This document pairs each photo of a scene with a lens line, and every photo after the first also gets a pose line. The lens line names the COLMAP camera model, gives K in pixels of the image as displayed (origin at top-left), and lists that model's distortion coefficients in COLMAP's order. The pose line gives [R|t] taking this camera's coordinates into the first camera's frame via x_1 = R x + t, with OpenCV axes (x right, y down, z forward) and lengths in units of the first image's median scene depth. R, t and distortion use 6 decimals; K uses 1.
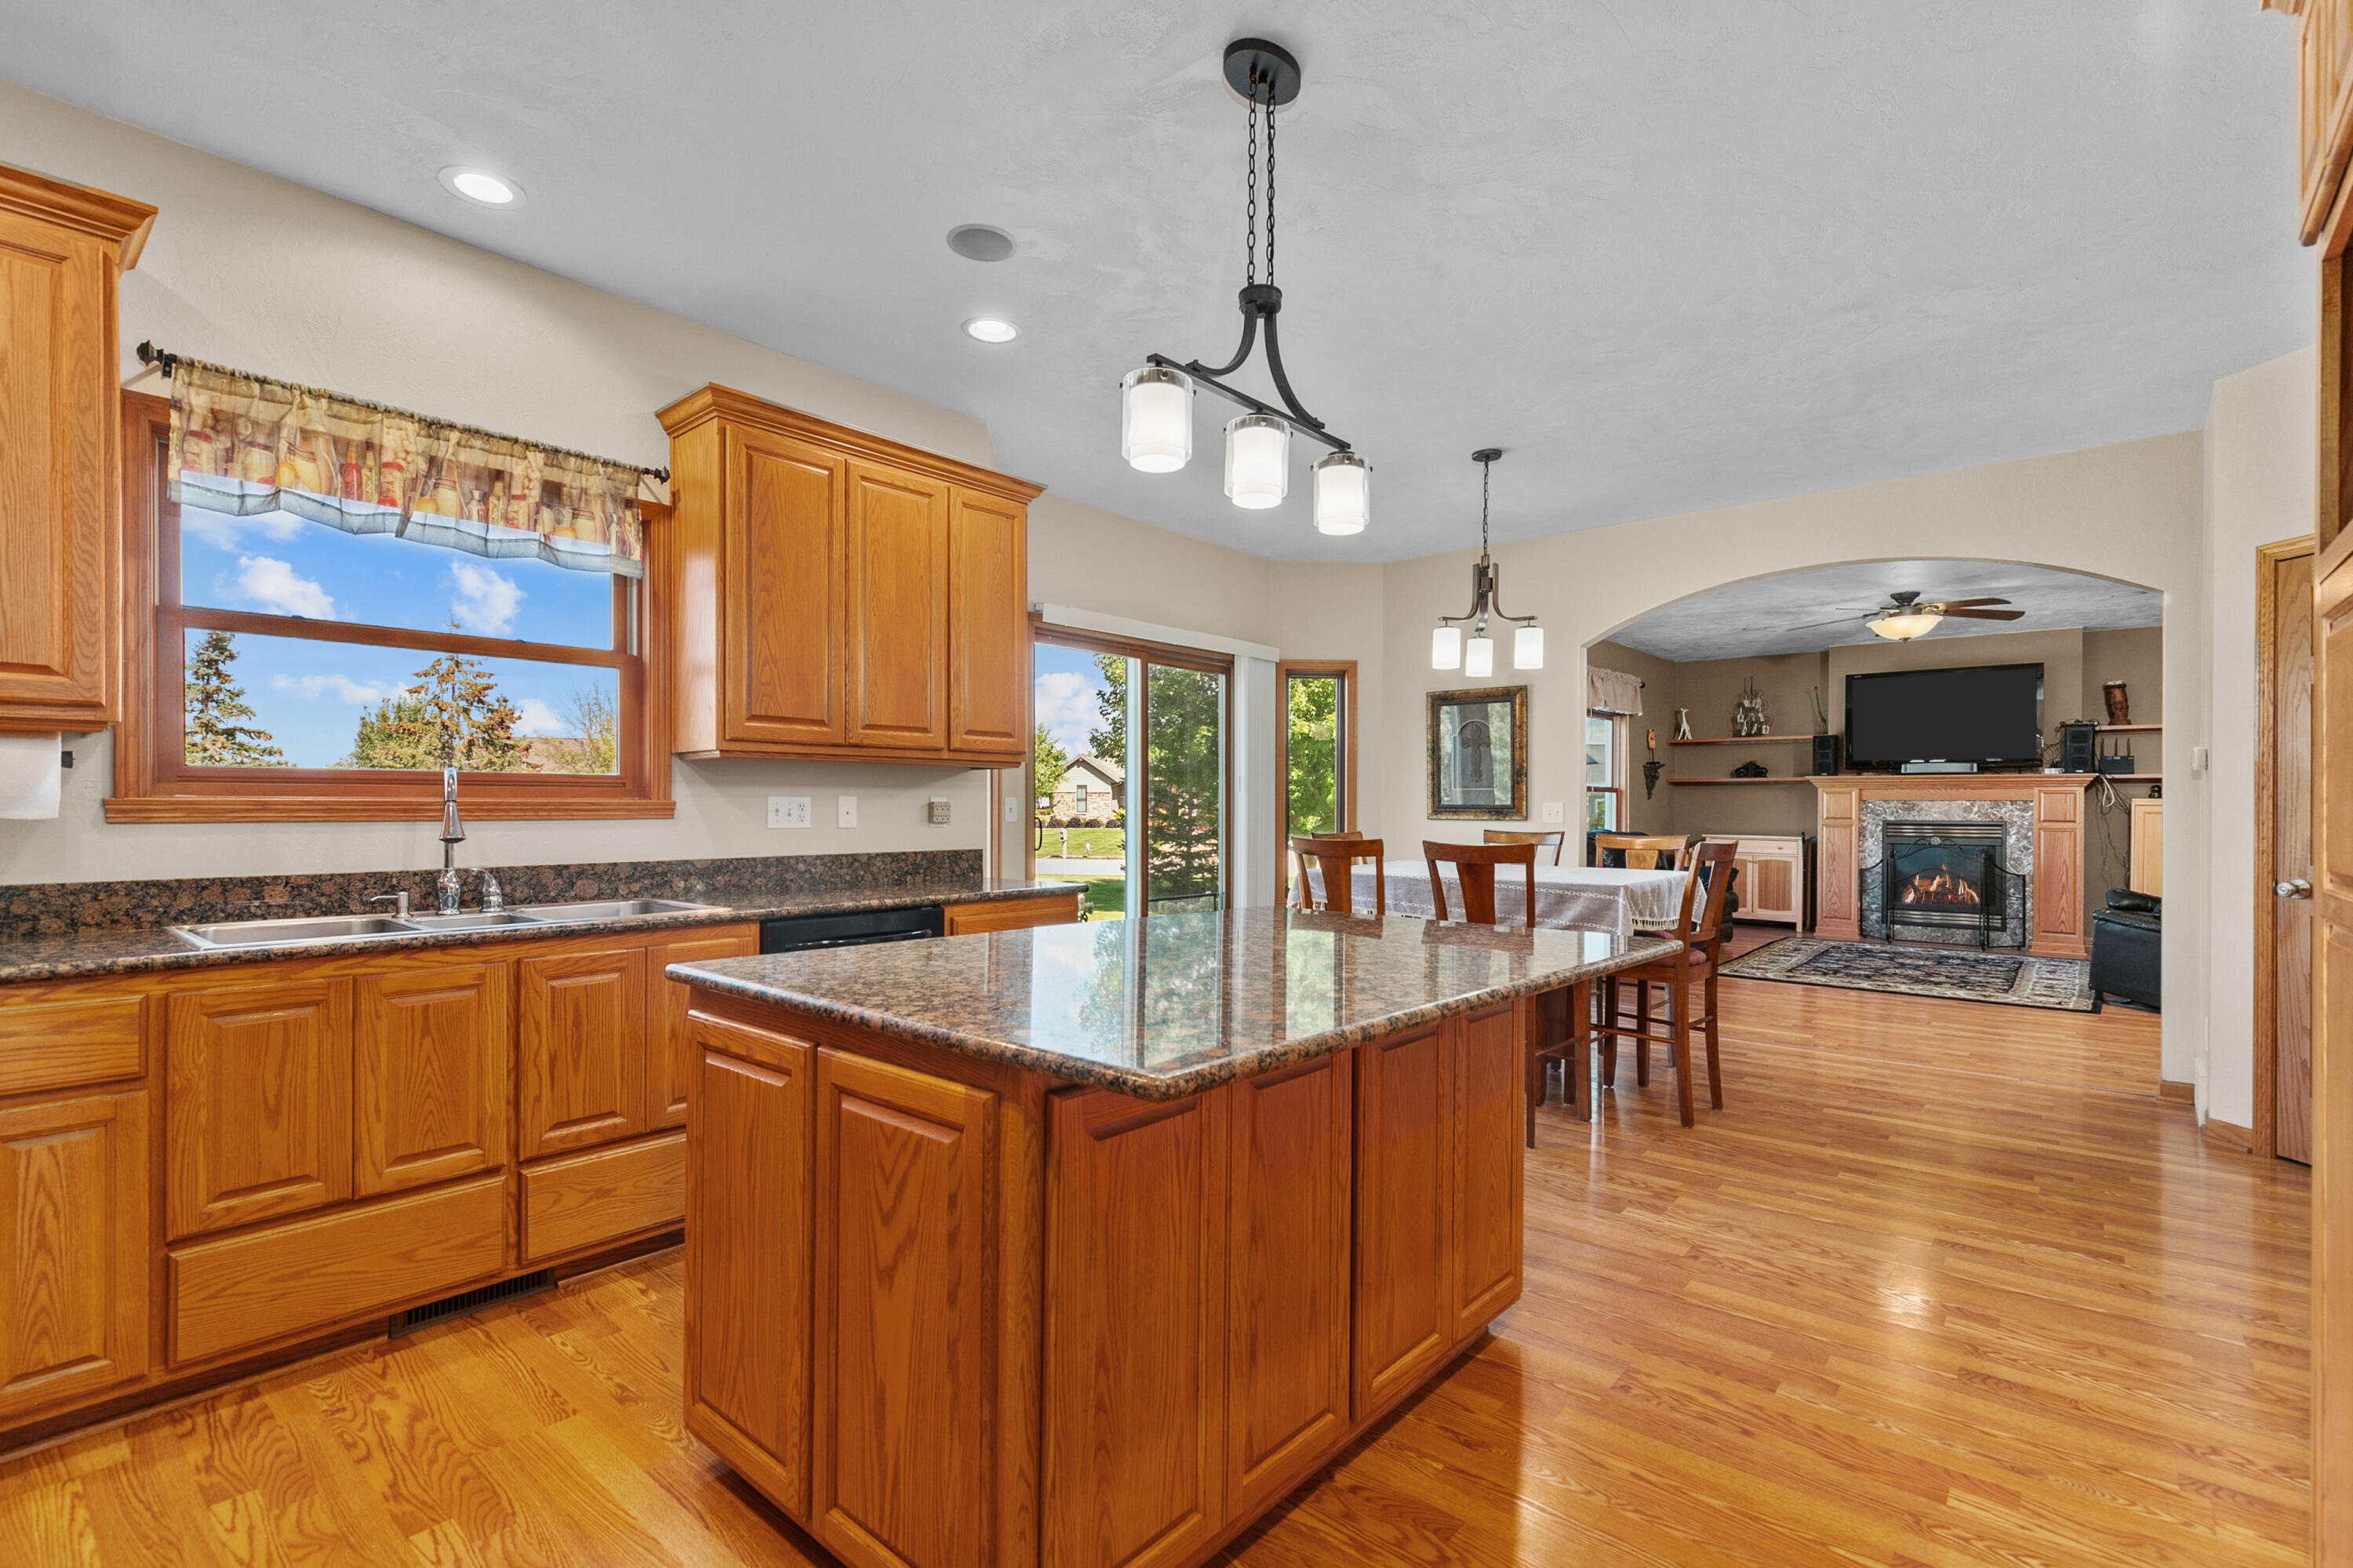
lens RADIAL K [[1075.1, 0, 1183.4], [0, 1075.1, 804.3], [0, 0, 1]] dist [0.008711, 0.000091]
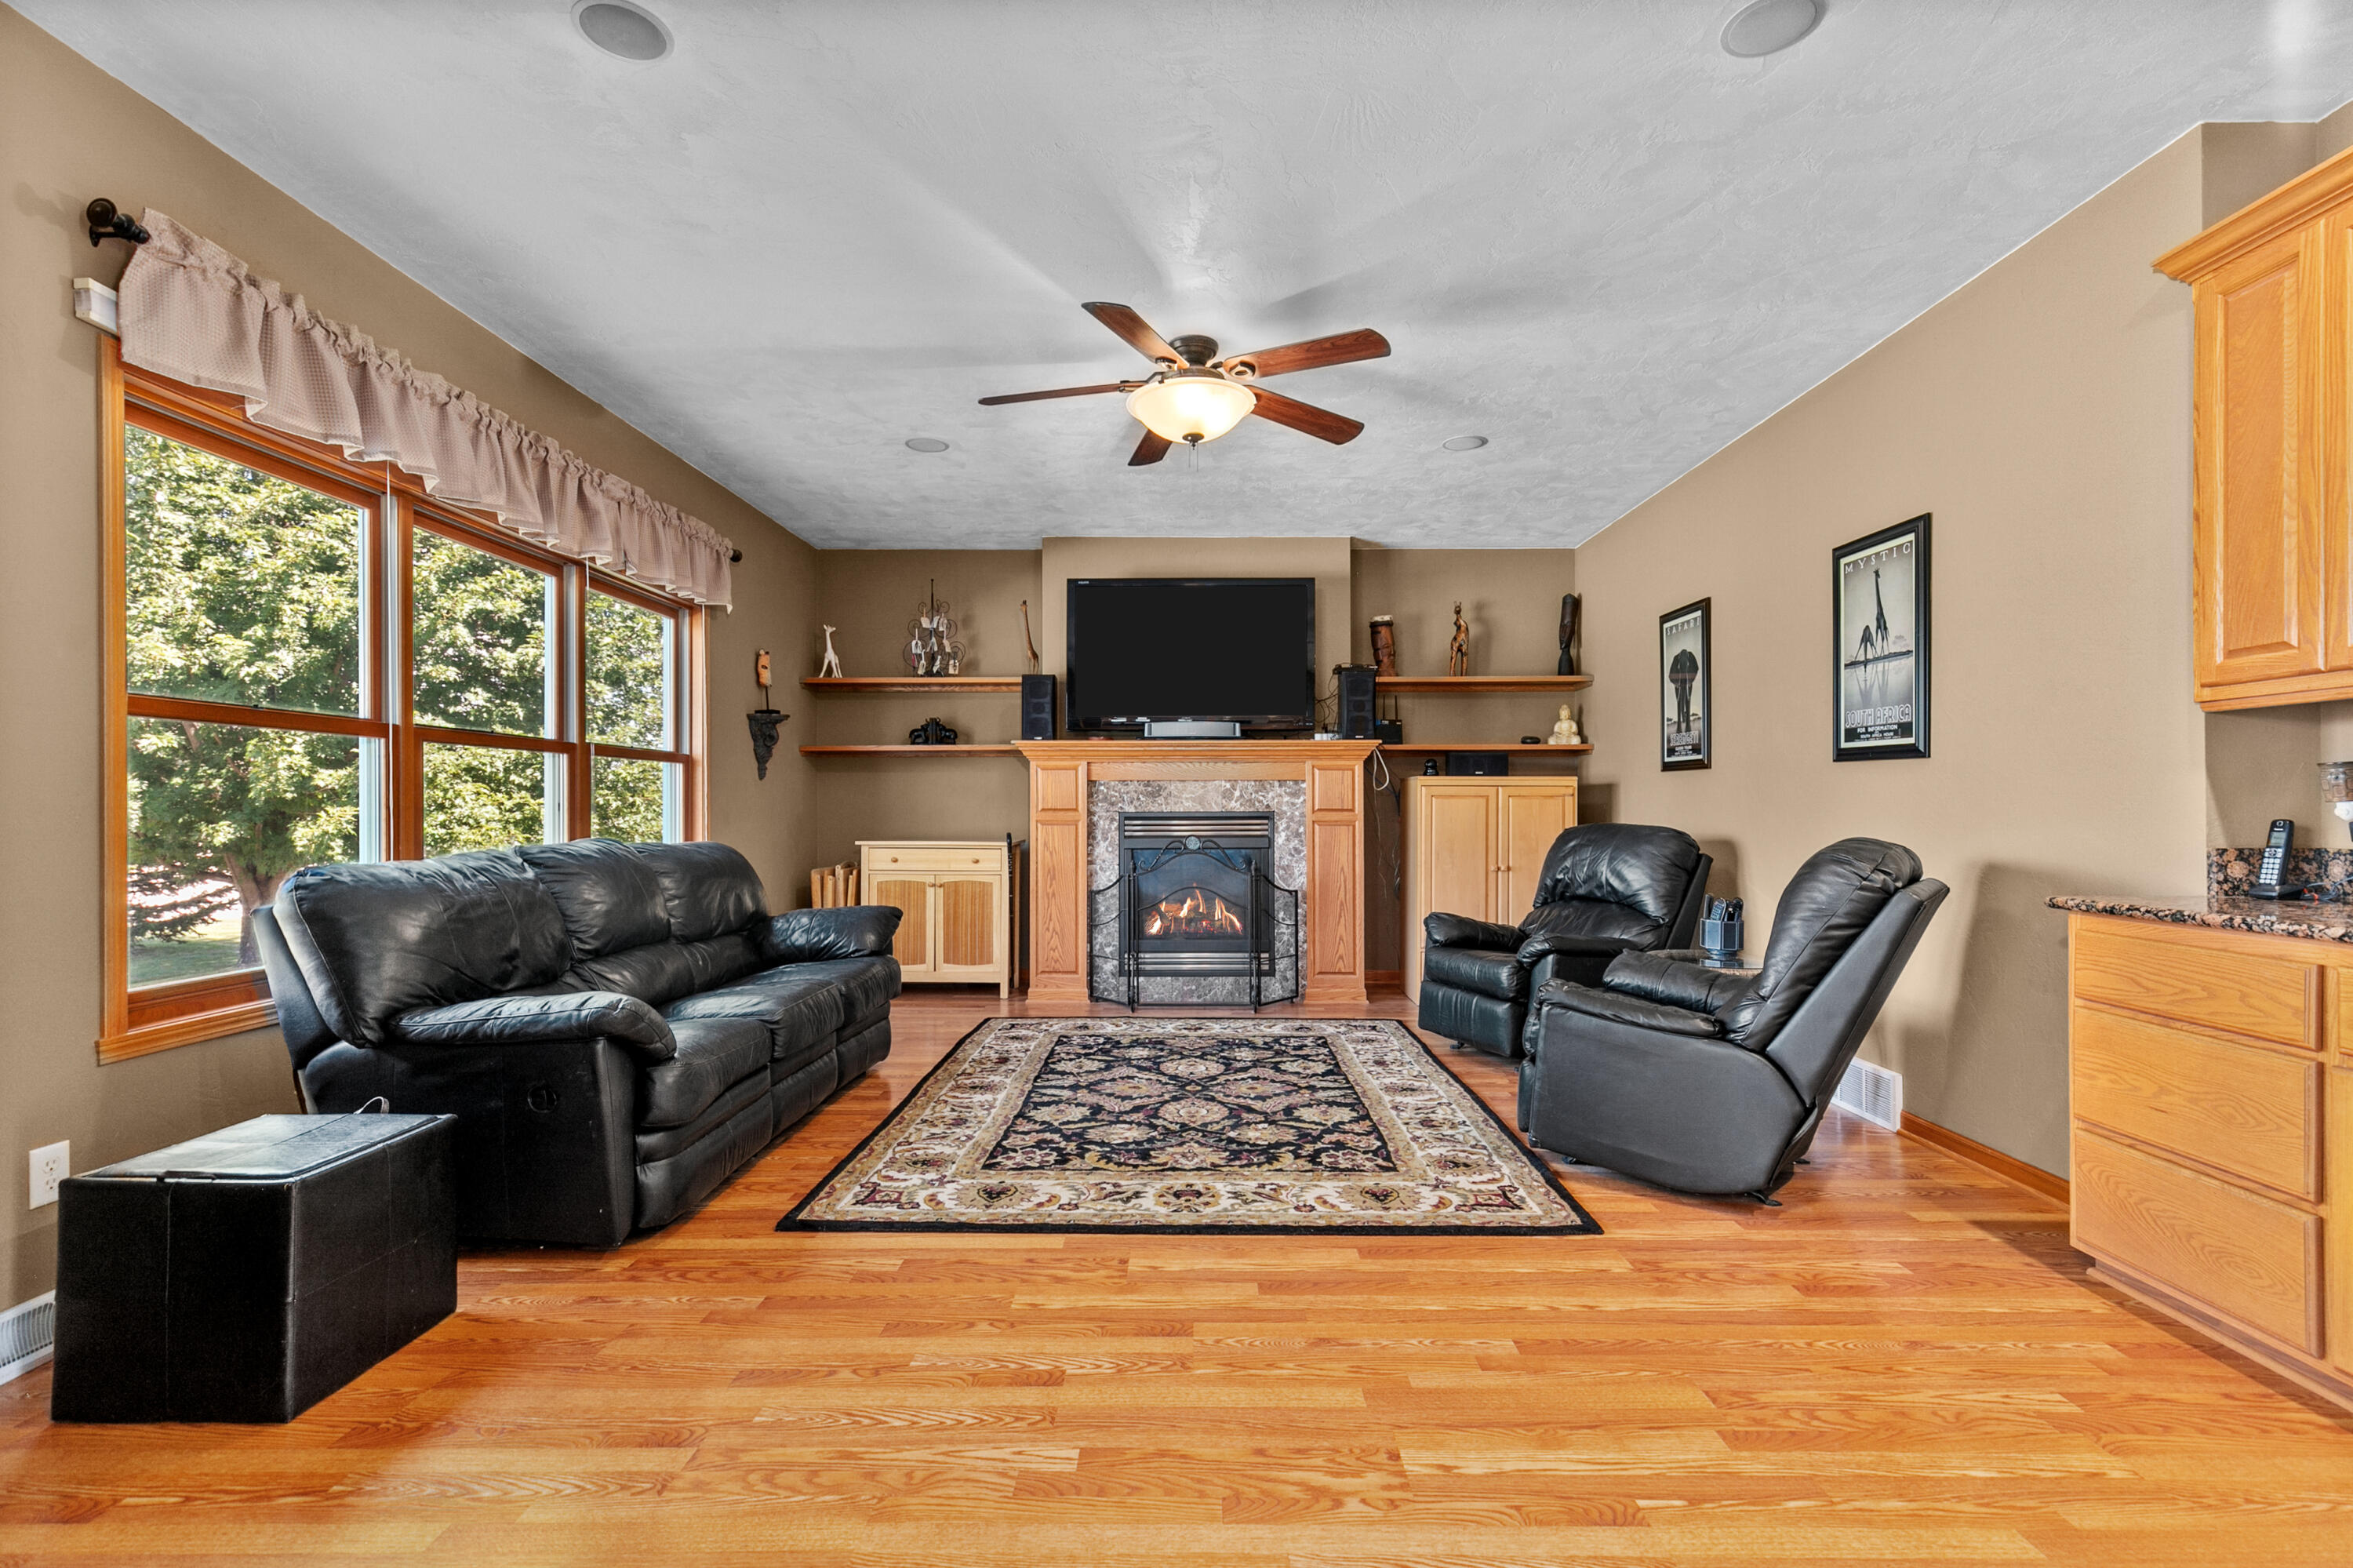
lens RADIAL K [[1075.1, 0, 1183.2], [0, 1075.1, 800.7], [0, 0, 1]] dist [0.008711, 0.000091]
pose [[0.766166, -0.004315, 0.642629, 0.256410], [0.005153, 0.999987, 0.000571, 0.007586], [-0.642623, 0.002874, 0.766178, 0.464667]]
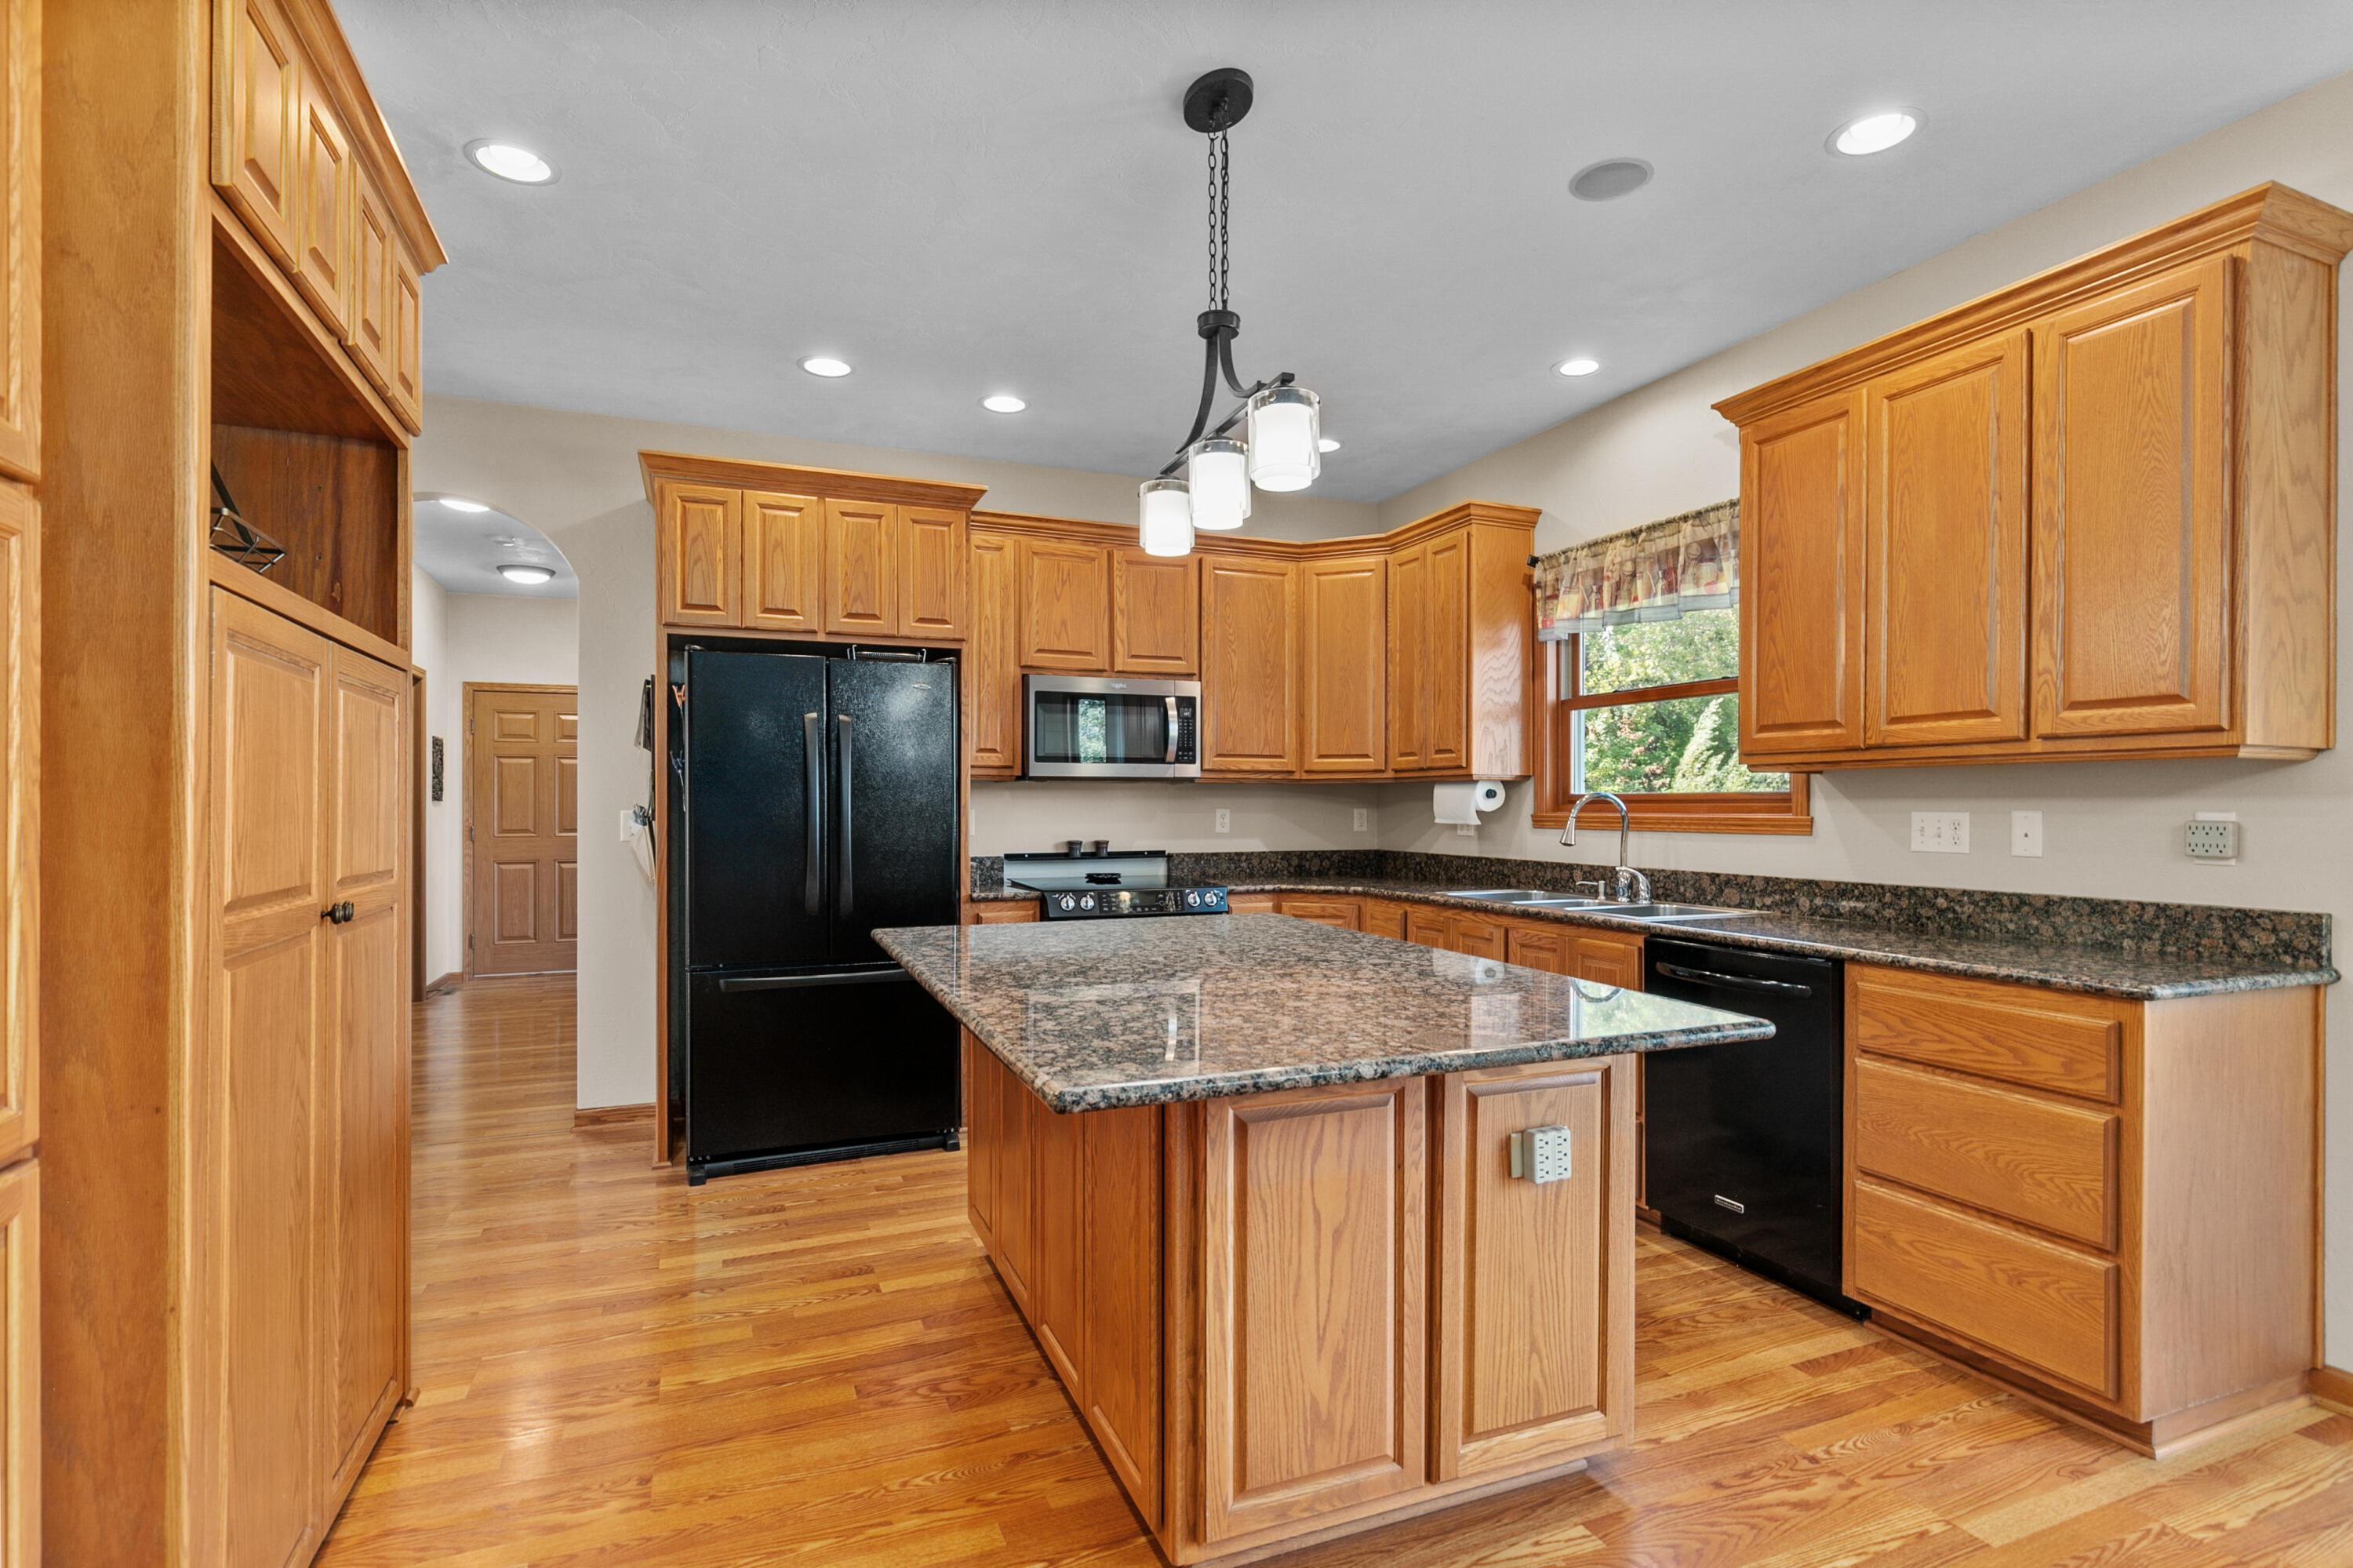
lens RADIAL K [[1143.3, 0, 1178.5], [0, 1143.3, 797.4], [0, 0, 1]] dist [-0.000761, 0.000017]
pose [[-0.459067, -0.009439, -0.888351, 1.326206], [-0.001901, 0.999952, -0.009642, -0.018765], [0.888400, -0.002737, -0.459063, 1.863871]]
